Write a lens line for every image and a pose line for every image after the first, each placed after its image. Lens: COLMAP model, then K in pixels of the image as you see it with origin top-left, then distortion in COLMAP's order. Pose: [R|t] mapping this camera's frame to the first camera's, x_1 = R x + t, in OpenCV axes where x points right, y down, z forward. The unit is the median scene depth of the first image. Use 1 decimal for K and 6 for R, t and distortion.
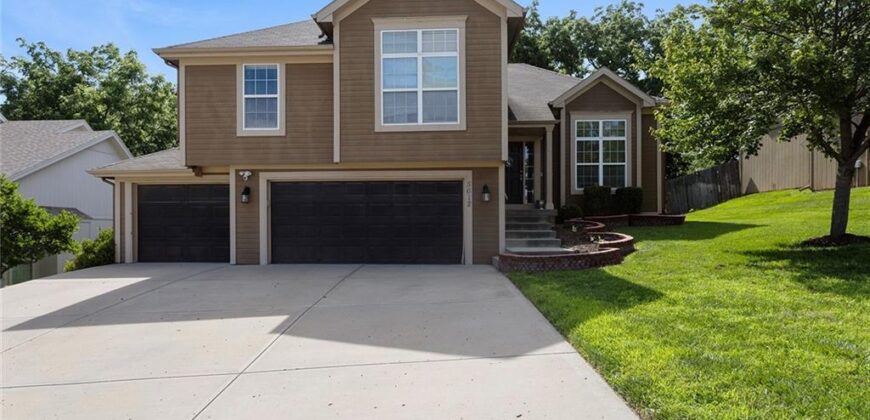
lens RADIAL K [[510.5, 0, 433.4], [0, 510.5, 237.2], [0, 0, 1]] dist [0.001420, 0.000823]
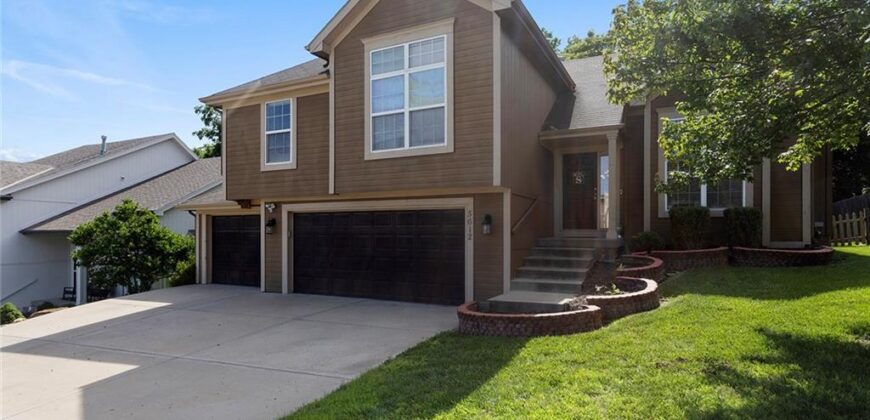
lens RADIAL K [[510.5, 0, 433.4], [0, 510.5, 237.2], [0, 0, 1]] dist [0.001420, 0.000823]
pose [[0.891797, 0.010537, -0.452313, 0.413409], [-0.013140, 0.999910, -0.002614, -0.063443], [0.452245, 0.008274, 0.891855, 0.220827]]
